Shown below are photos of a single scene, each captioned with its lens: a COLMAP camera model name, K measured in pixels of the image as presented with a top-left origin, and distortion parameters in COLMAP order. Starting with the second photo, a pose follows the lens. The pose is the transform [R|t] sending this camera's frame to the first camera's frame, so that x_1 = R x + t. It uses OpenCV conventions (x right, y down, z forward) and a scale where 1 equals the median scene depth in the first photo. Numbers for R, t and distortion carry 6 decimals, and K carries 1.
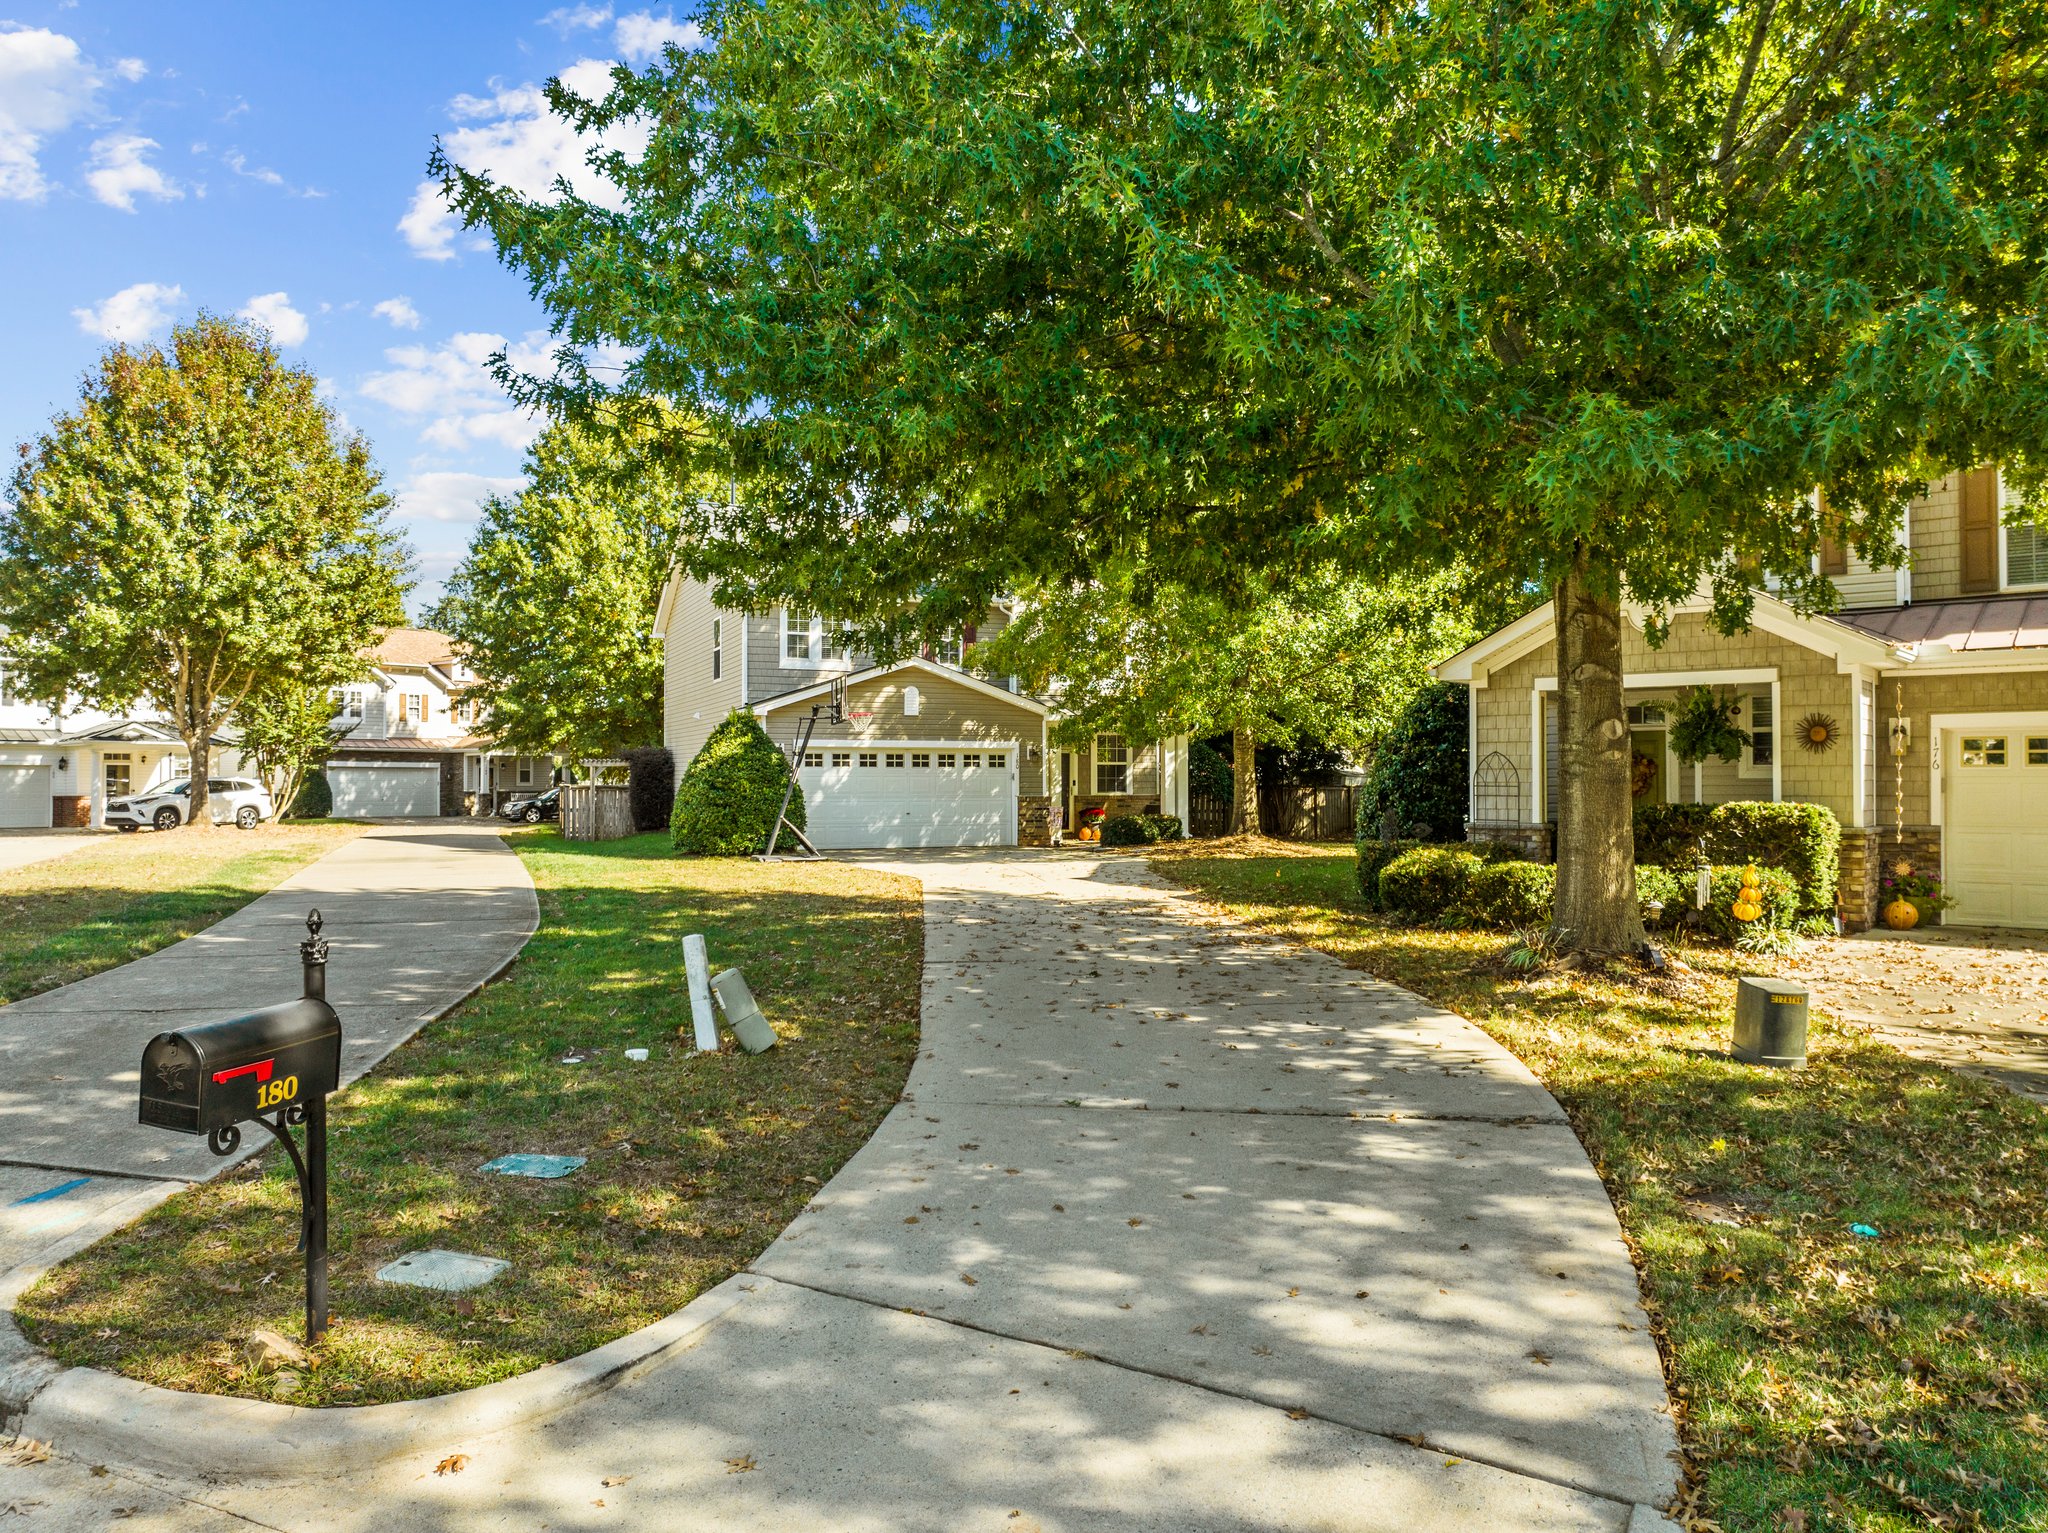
lens RADIAL K [[1448.0, 0, 1026.6], [0, 1448.0, 759.5], [0, 0, 1]] dist [-0.031278, 0.001968]
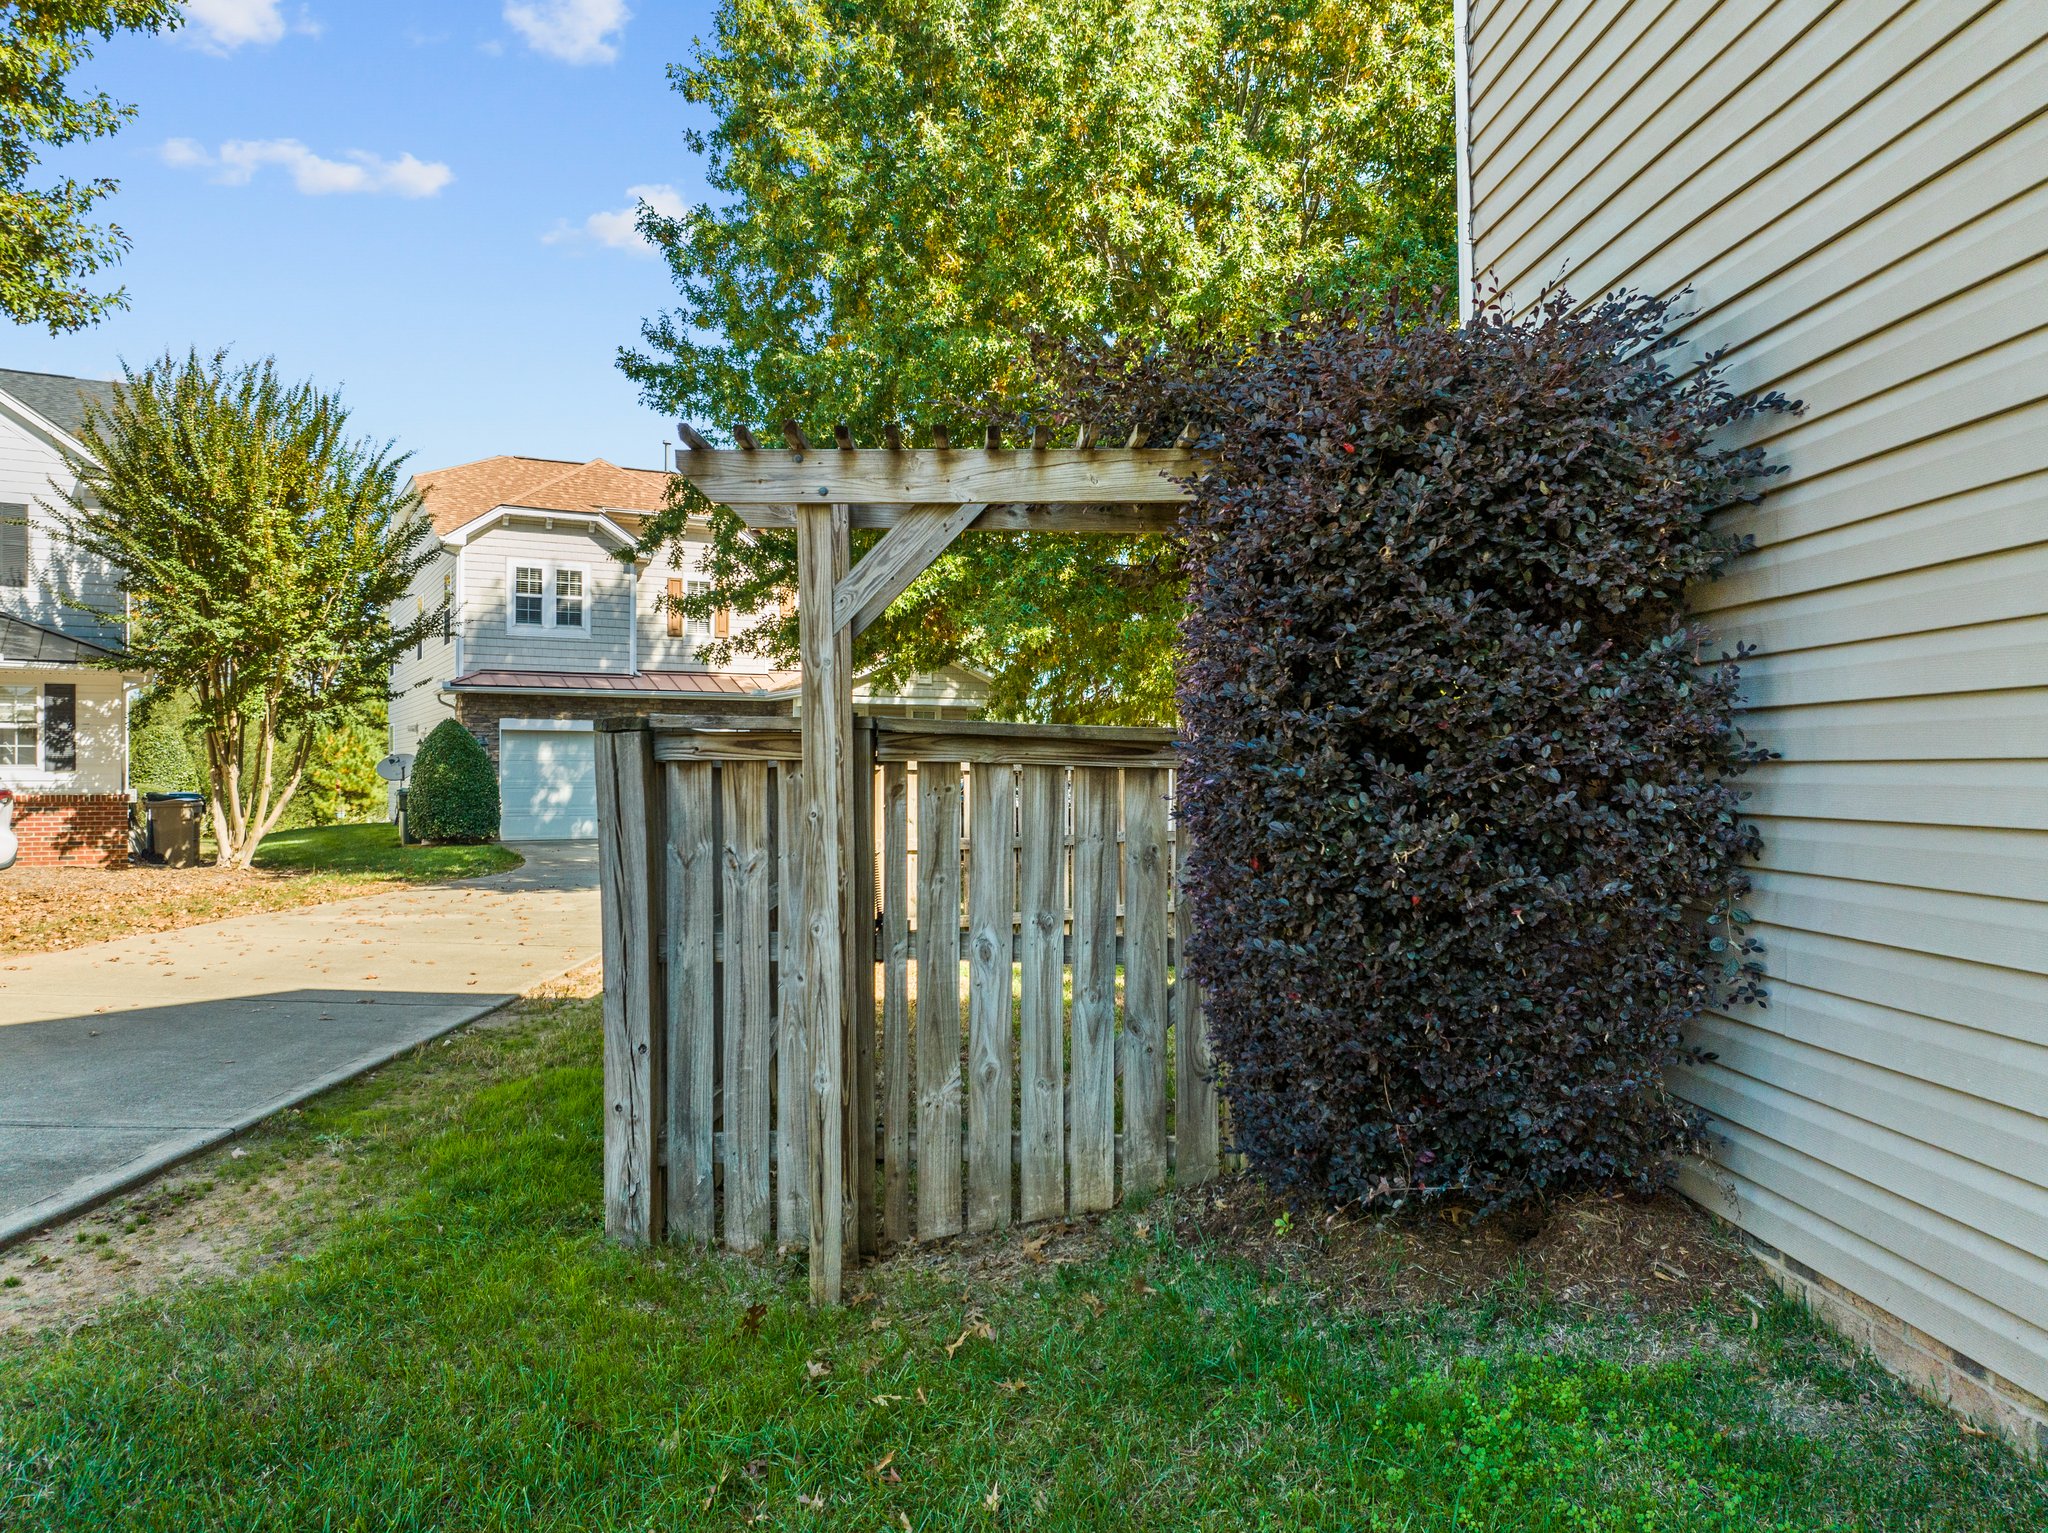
lens RADIAL K [[1419.9, 0, 1024.0], [0, 1419.9, 766.5], [0, 0, 1]] dist [-0.004907, -0.001122]
pose [[0.941772, -0.005477, -0.336206, -0.324193], [0.009076, 0.999917, 0.009133, 0.025961], [0.336128, -0.011653, 0.941744, 1.159332]]
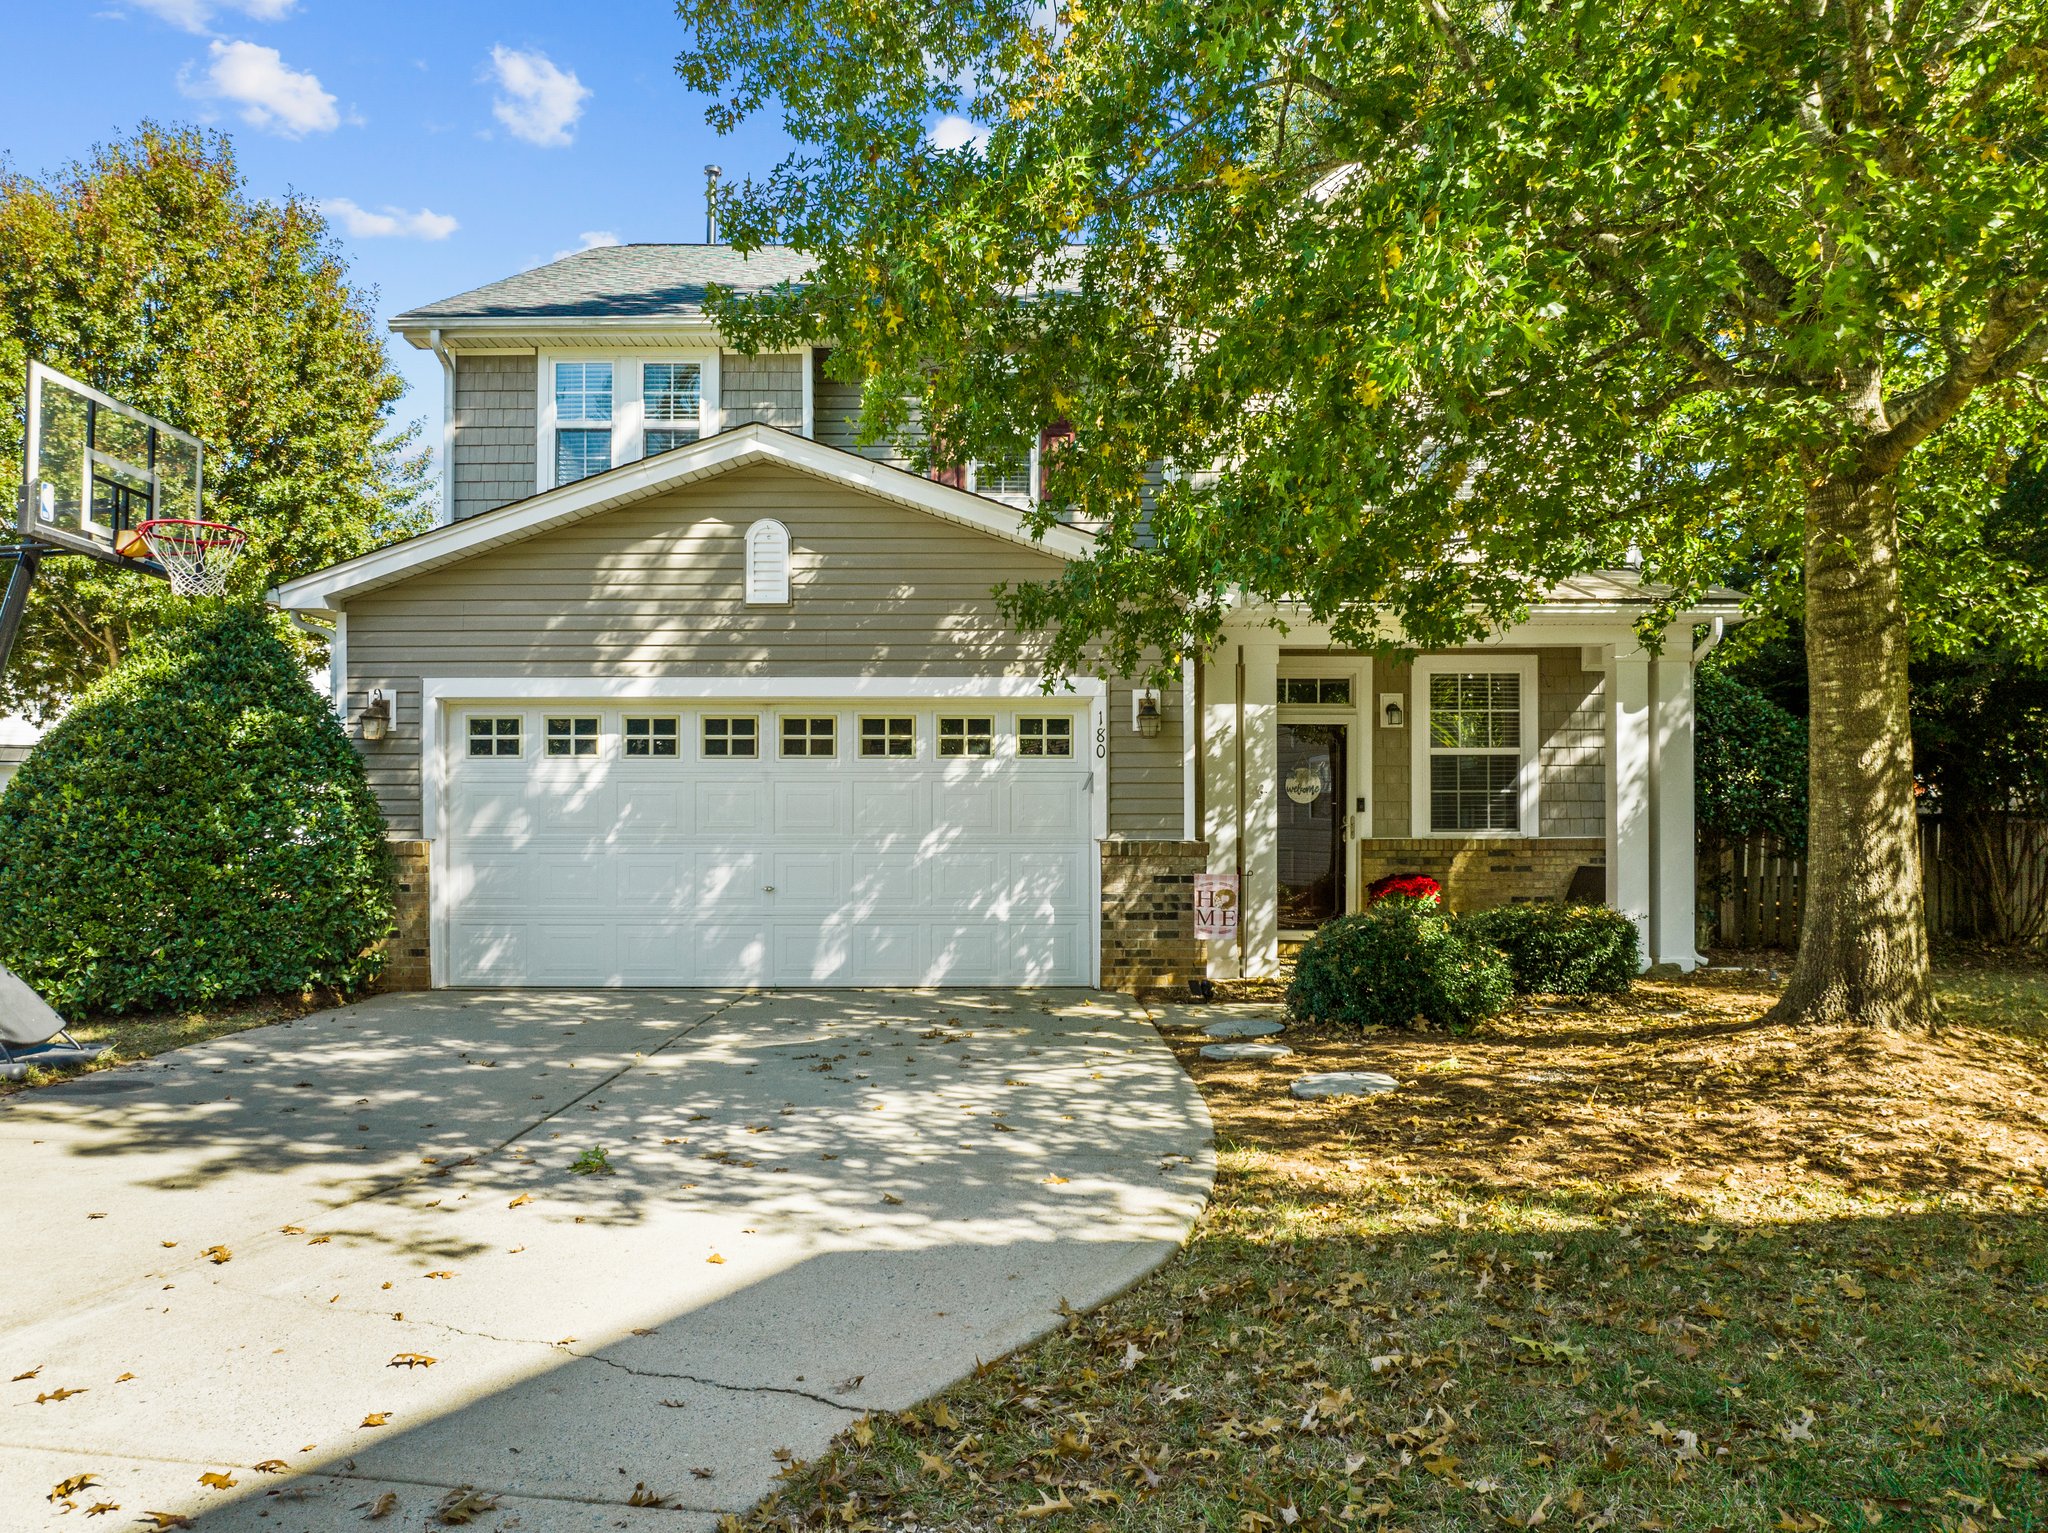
lens RADIAL K [[1461.6, 0, 1026.1], [0, 1461.6, 817.9], [0, 0, 1]] dist [-0.030958, 0.002793]
pose [[0.918916, -0.000968, -0.394452, 0.110440], [0.005793, 0.999922, 0.011042, 0.016340], [0.394410, -0.012432, 0.918850, 0.682521]]
